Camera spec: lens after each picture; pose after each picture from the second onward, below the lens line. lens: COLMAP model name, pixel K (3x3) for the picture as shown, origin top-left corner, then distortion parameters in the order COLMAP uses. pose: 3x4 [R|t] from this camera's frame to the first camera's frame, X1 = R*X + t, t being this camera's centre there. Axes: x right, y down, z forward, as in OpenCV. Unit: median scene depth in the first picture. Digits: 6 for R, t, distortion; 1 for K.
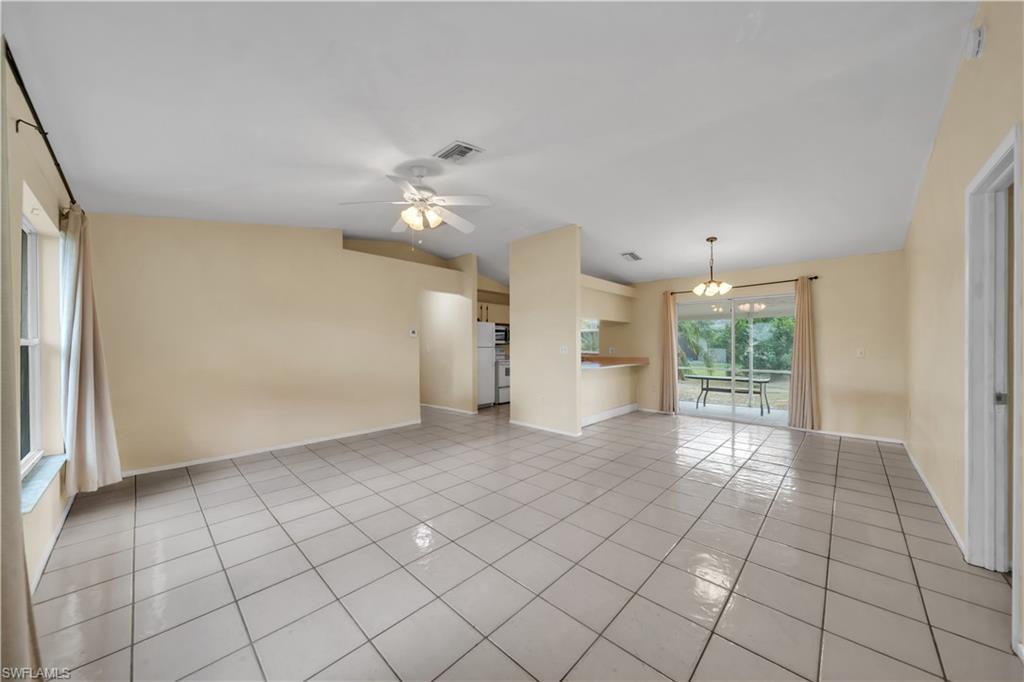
lens RADIAL K [[354.4, 0, 511.0], [0, 354.4, 346.5], [0, 0, 1]] dist [0.001137, -0.000027]
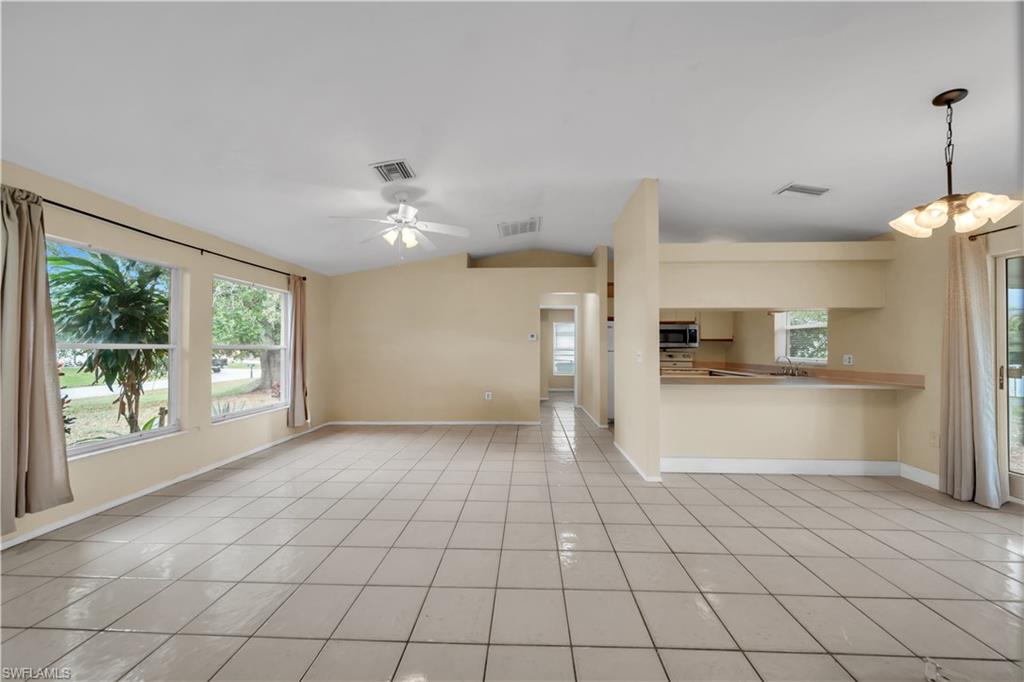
lens RADIAL K [[354.4, 0, 511.0], [0, 354.4, 346.5], [0, 0, 1]] dist [0.001137, -0.000027]
pose [[0.655426, -0.001984, -0.755257, 0.408105], [-0.005753, 0.999954, -0.007619, -0.001871], [0.755238, 0.009339, 0.655384, 0.254388]]
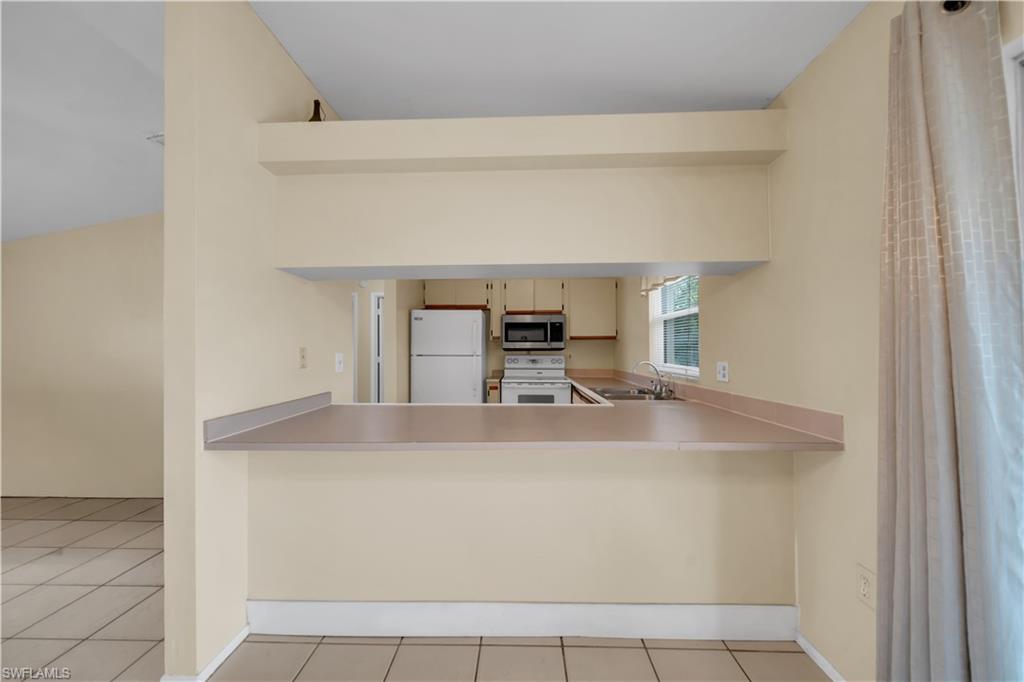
lens RADIAL K [[346.7, 0, 513.3], [0, 346.7, 346.8], [0, 0, 1]] dist [-0.001245, 0.000054]
pose [[0.663491, -0.009770, -0.748121, 0.437142], [0.002301, 0.999937, -0.011019, -0.006240], [0.748181, 0.005590, 0.663471, 0.778768]]
